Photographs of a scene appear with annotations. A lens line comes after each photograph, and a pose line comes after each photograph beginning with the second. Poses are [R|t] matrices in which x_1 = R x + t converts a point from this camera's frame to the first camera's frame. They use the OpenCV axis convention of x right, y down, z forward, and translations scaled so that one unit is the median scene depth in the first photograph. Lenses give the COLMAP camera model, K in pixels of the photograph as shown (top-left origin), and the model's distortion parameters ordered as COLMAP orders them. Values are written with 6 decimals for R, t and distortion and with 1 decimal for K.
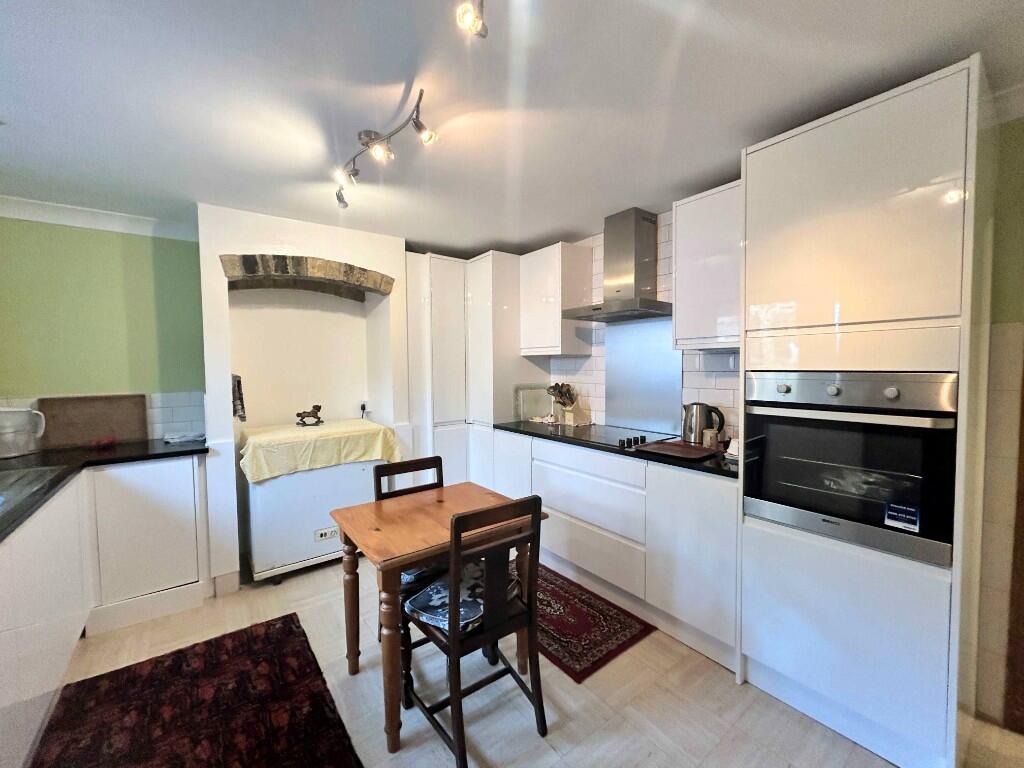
lens RADIAL K [[409.1, 0, 512.9], [0, 409.1, 383.4], [0, 0, 1]] dist [-0.004028, 0.000135]
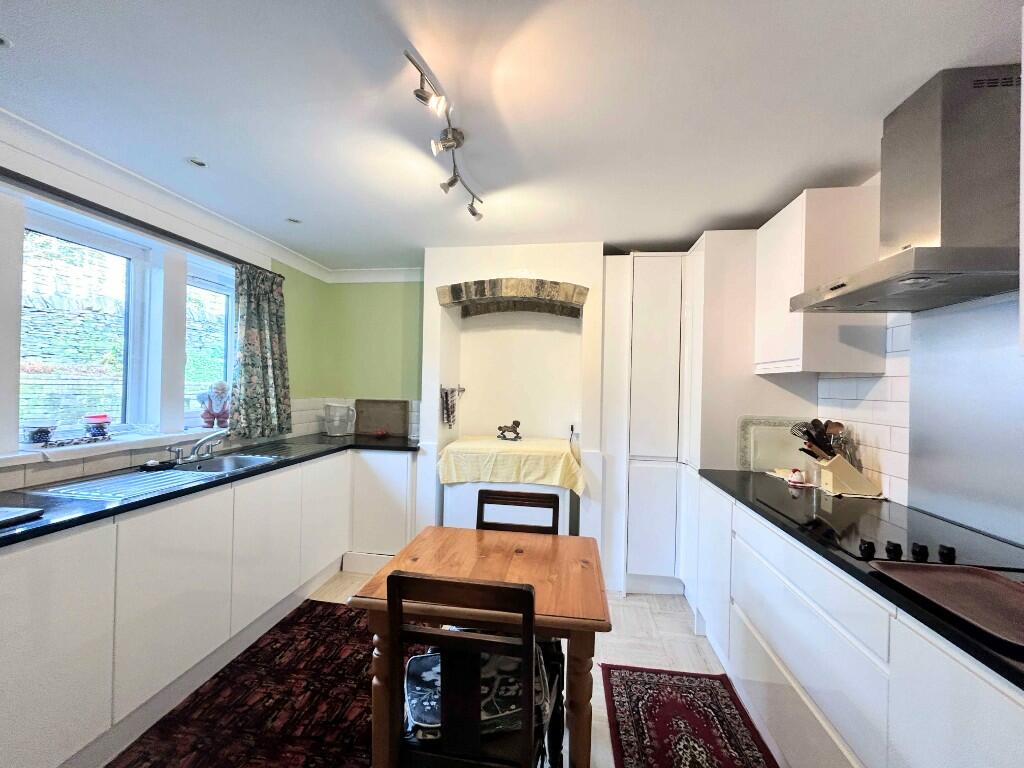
lens RADIAL K [[409.1, 0, 512.2], [0, 409.1, 383.1], [0, 0, 1]] dist [-0.004028, 0.000135]
pose [[0.705248, 0.020870, -0.708654, 0.243632], [-0.062354, 0.997519, -0.032677, -0.007088], [0.706214, 0.067233, 0.704799, 0.267396]]
